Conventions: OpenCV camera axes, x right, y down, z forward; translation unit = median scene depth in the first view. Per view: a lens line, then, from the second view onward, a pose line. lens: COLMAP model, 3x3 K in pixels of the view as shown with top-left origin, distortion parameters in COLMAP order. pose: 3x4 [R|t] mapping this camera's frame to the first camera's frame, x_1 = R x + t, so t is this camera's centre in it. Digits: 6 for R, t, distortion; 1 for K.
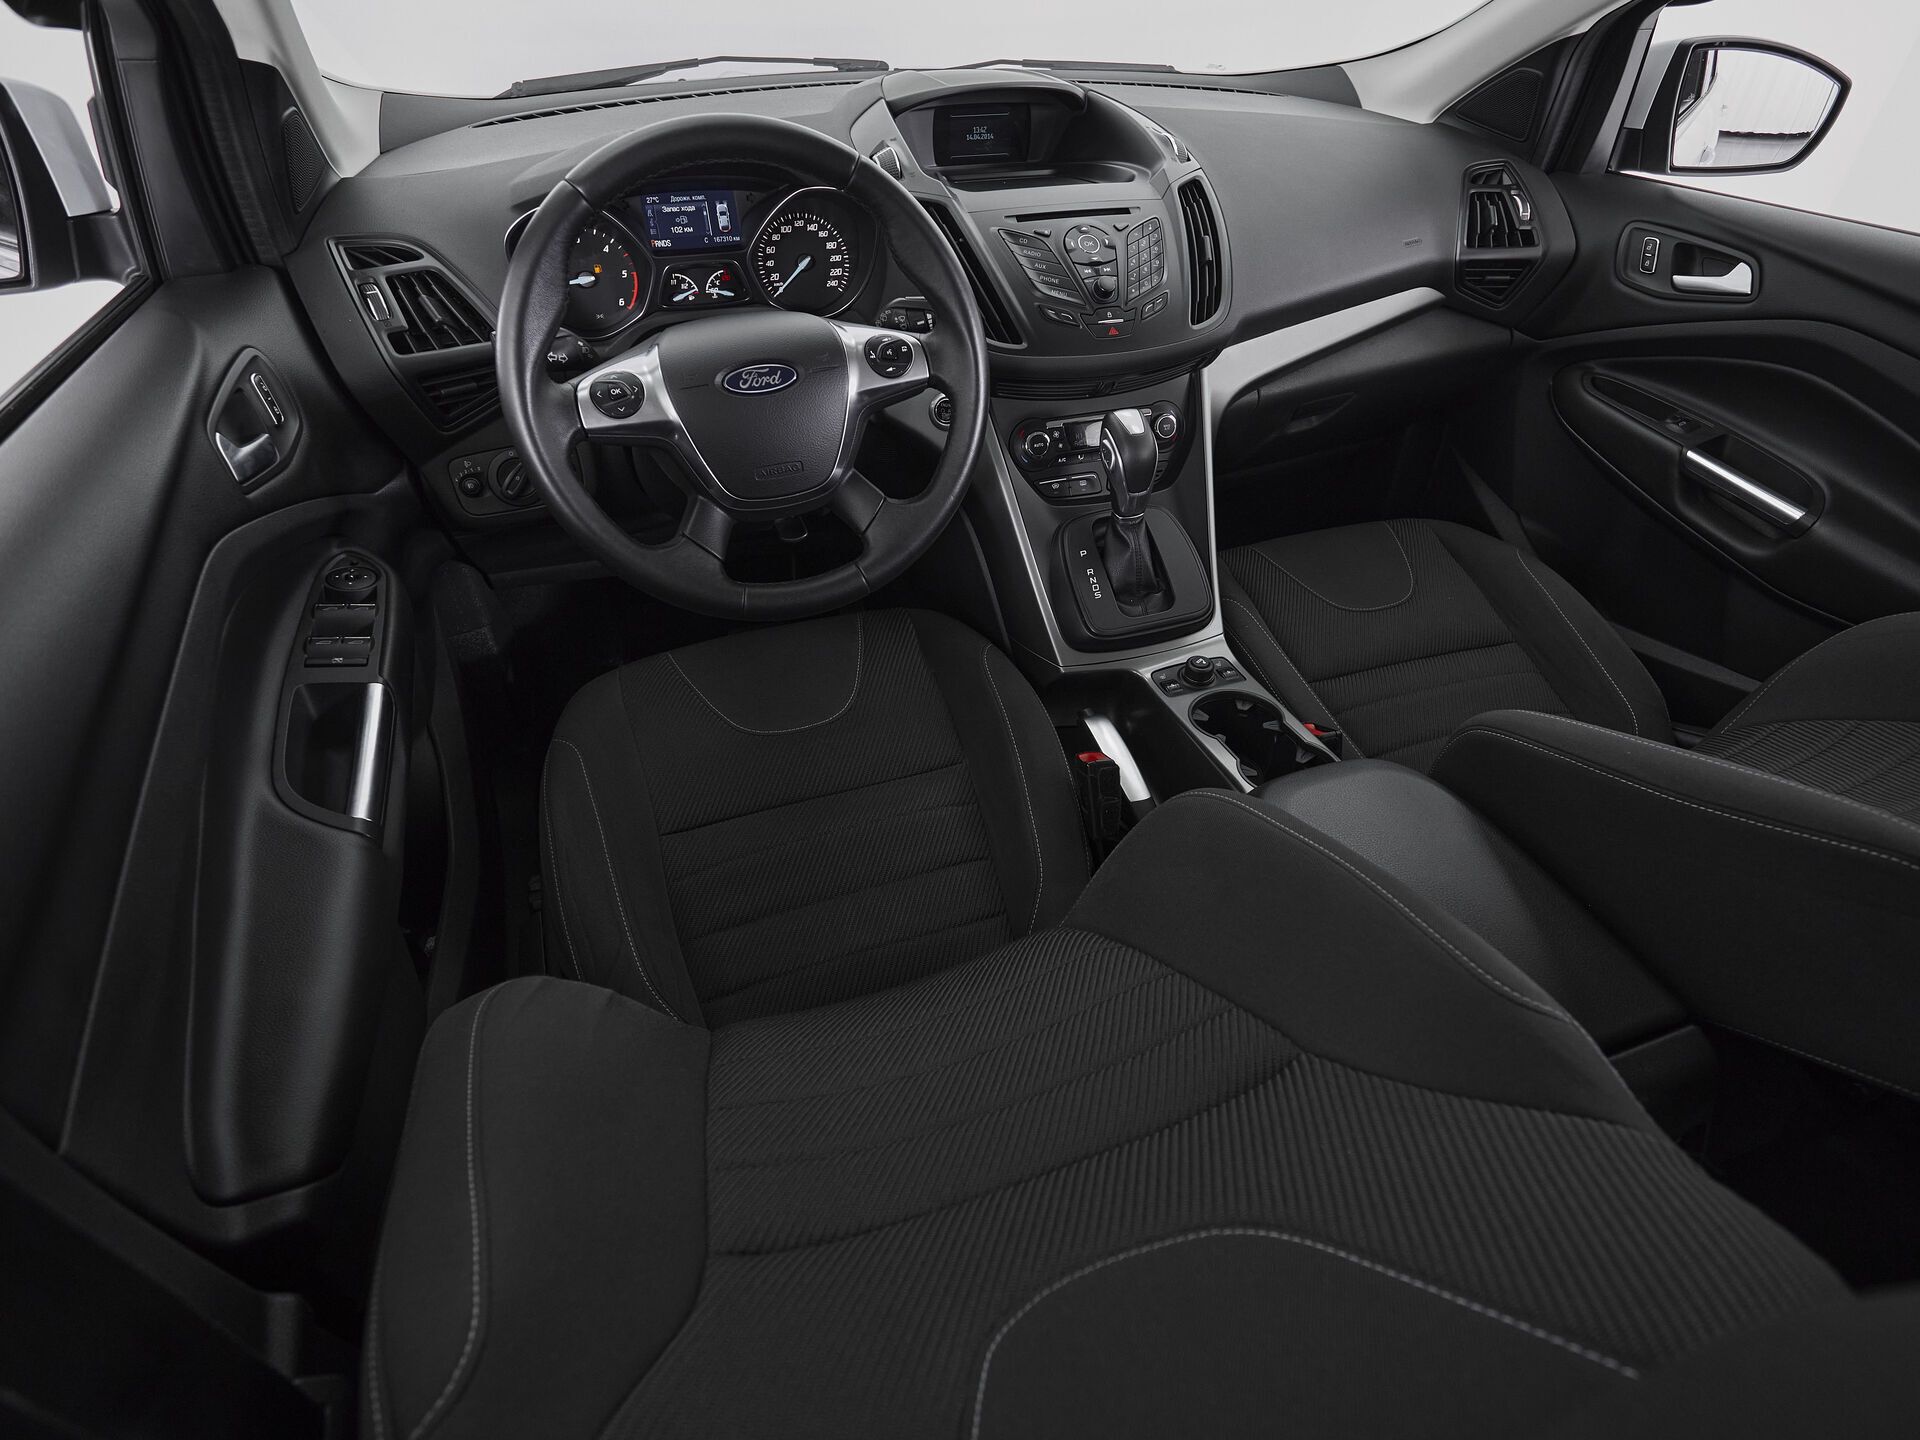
lens RADIAL K [[1056.2, 0, 990.5], [0, 1056.2, 705.6], [0, 0, 1]] dist [0.005599, -0.005217]
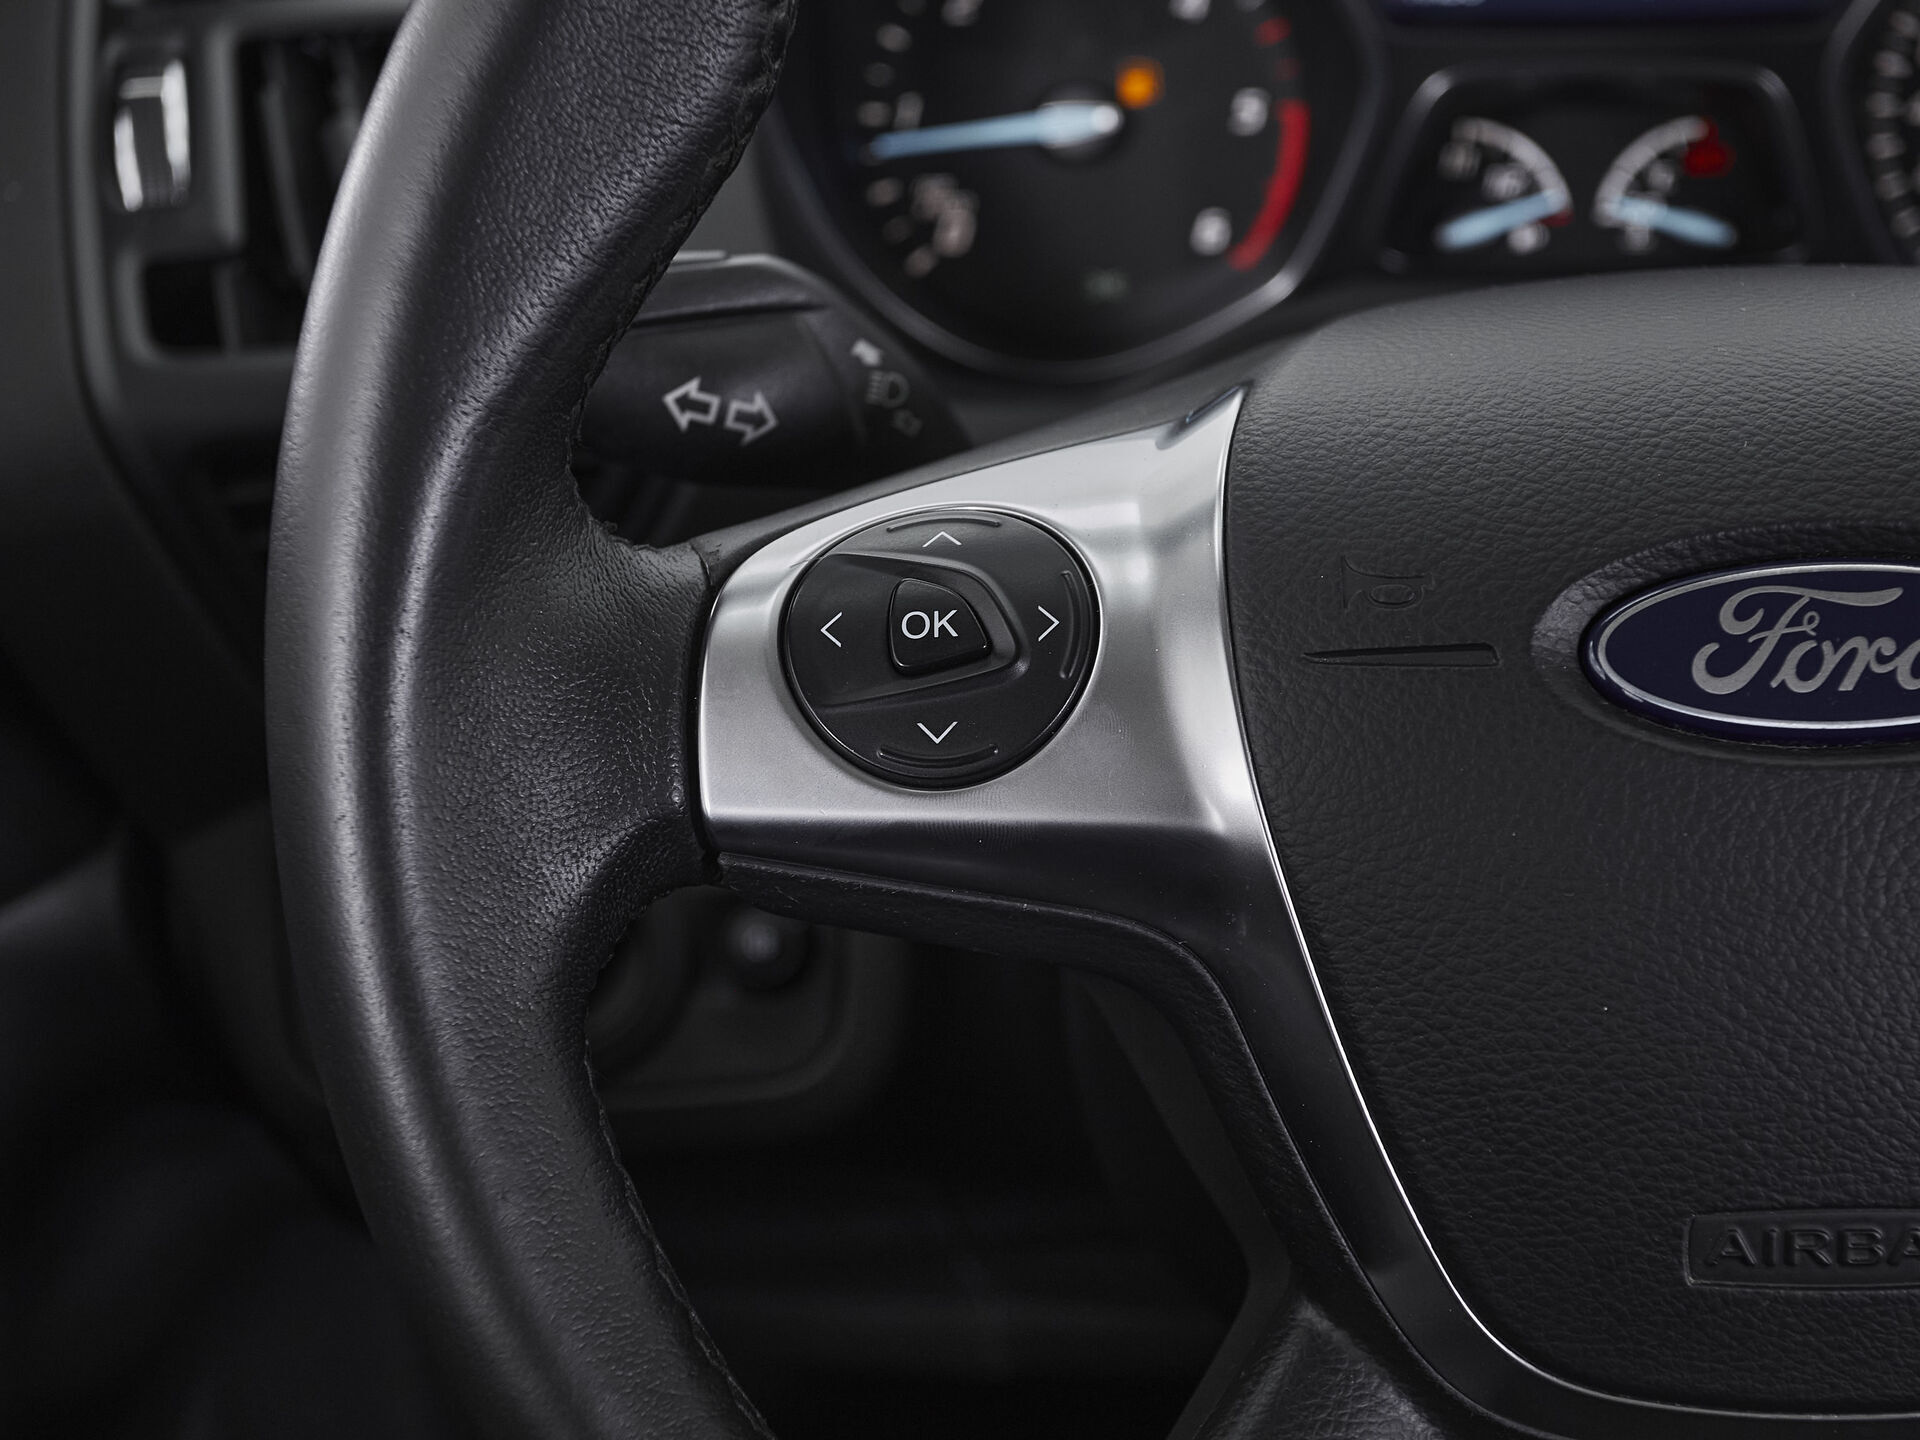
lens RADIAL K [[3215.5, 0, 1016.6], [0, 3215.5, 798.8], [0, 0, 1]] dist [0.019531, 0.000000]
pose [[0.907136, 0.130709, -0.400024, -0.104219], [-0.222474, 0.955807, -0.192192, -0.132852], [0.357225, 0.263339, 0.896127, 0.420557]]
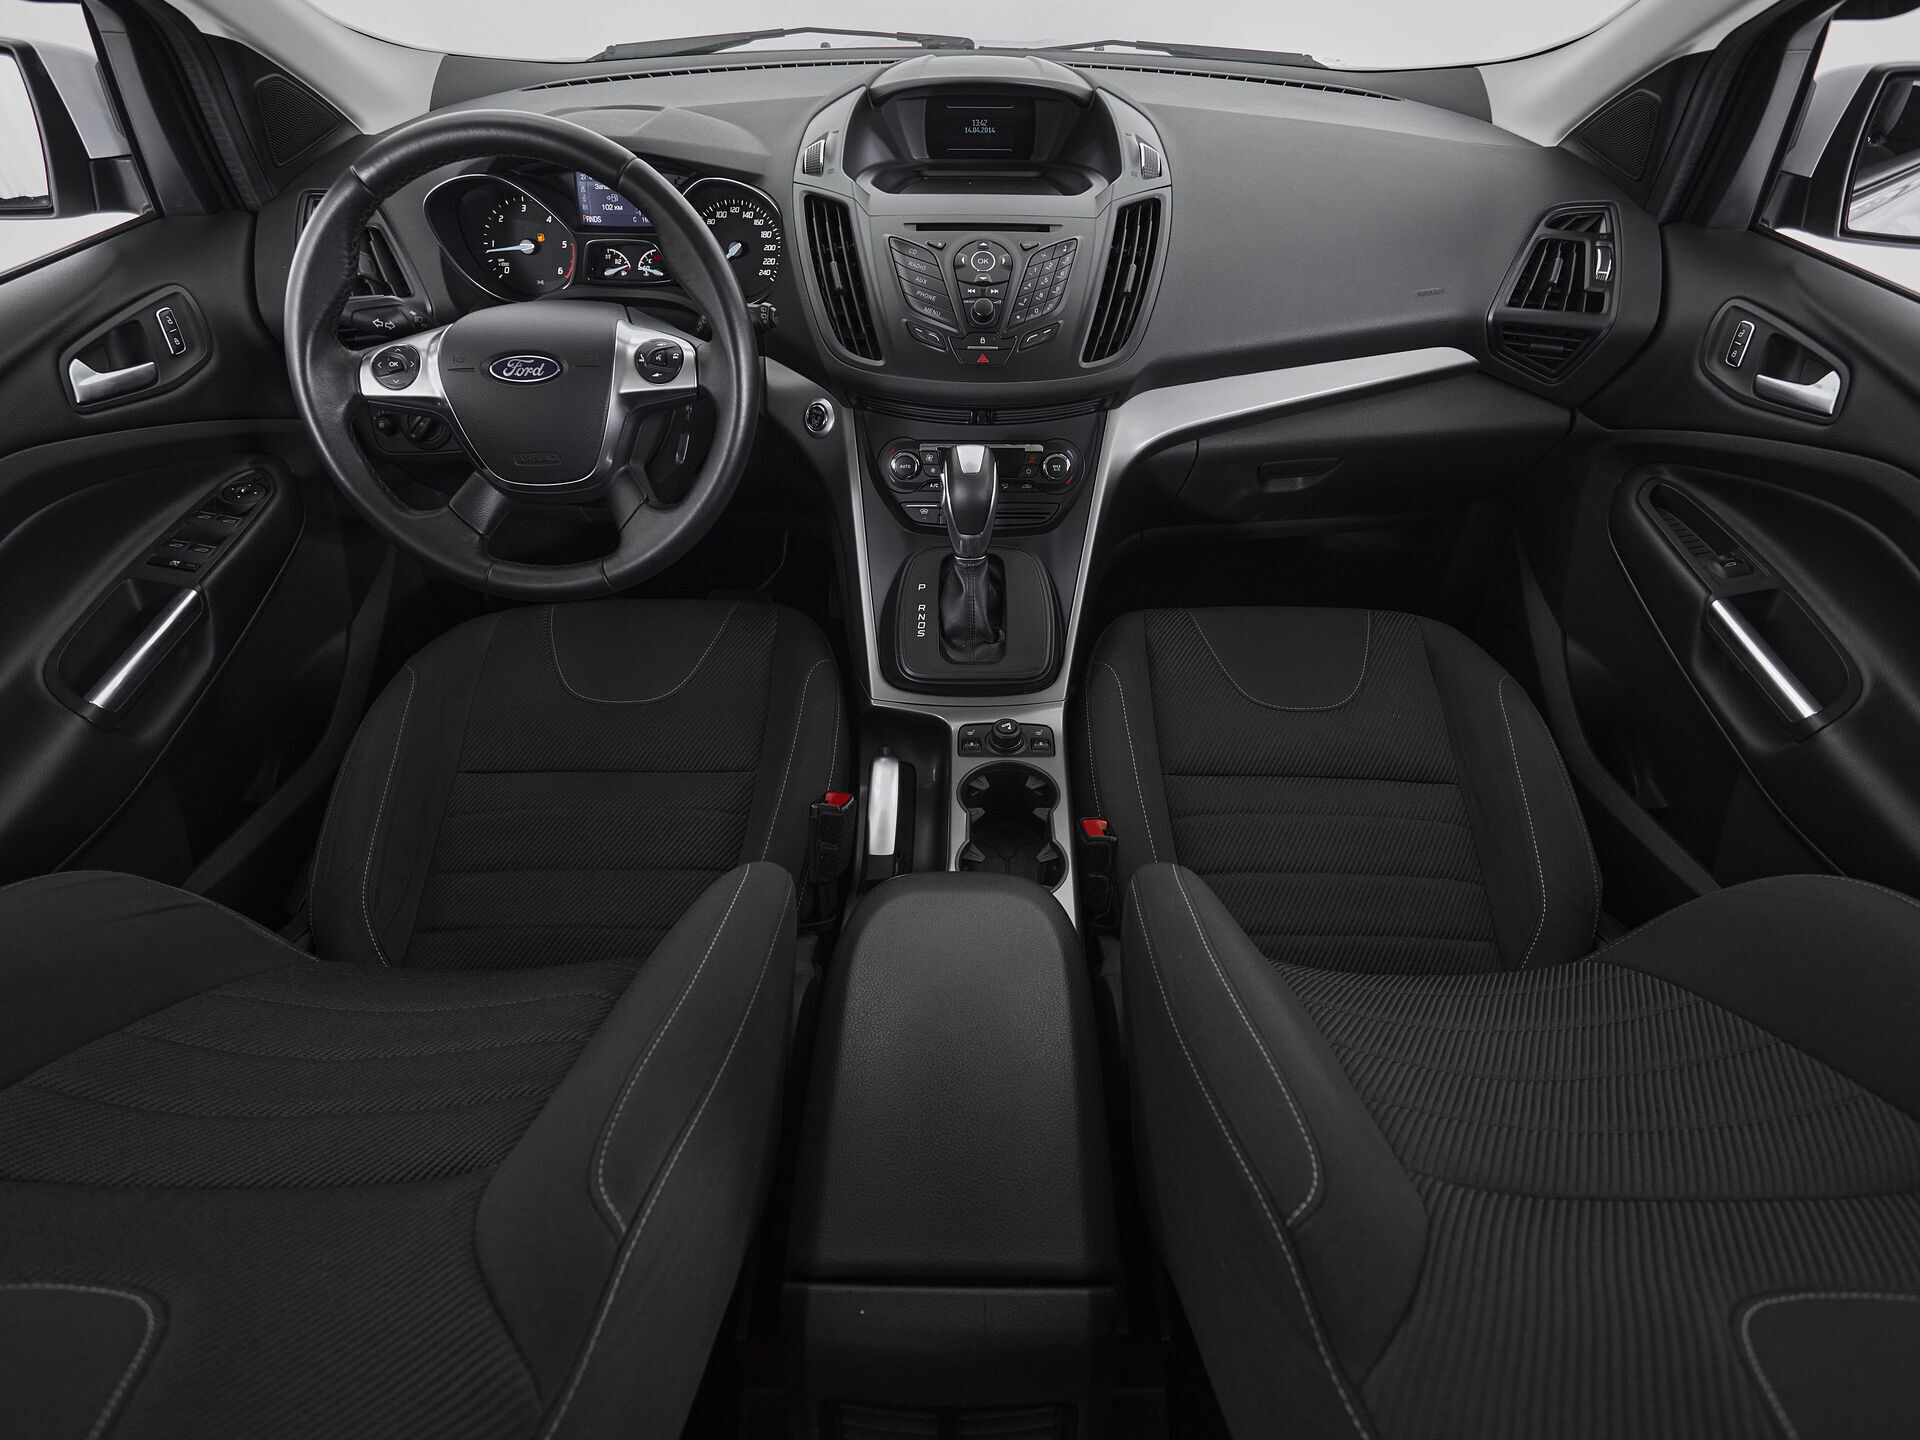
lens RADIAL K [[1056.2, 0, 955.3], [0, 1056.2, 708.5], [0, 0, 1]] dist [0.005599, -0.005217]
pose [[0.934703, 0.220606, -0.278681, 0.409593], [-0.209398, 0.975339, 0.069759, -0.111365], [0.287197, -0.006849, 0.957847, 0.098658]]
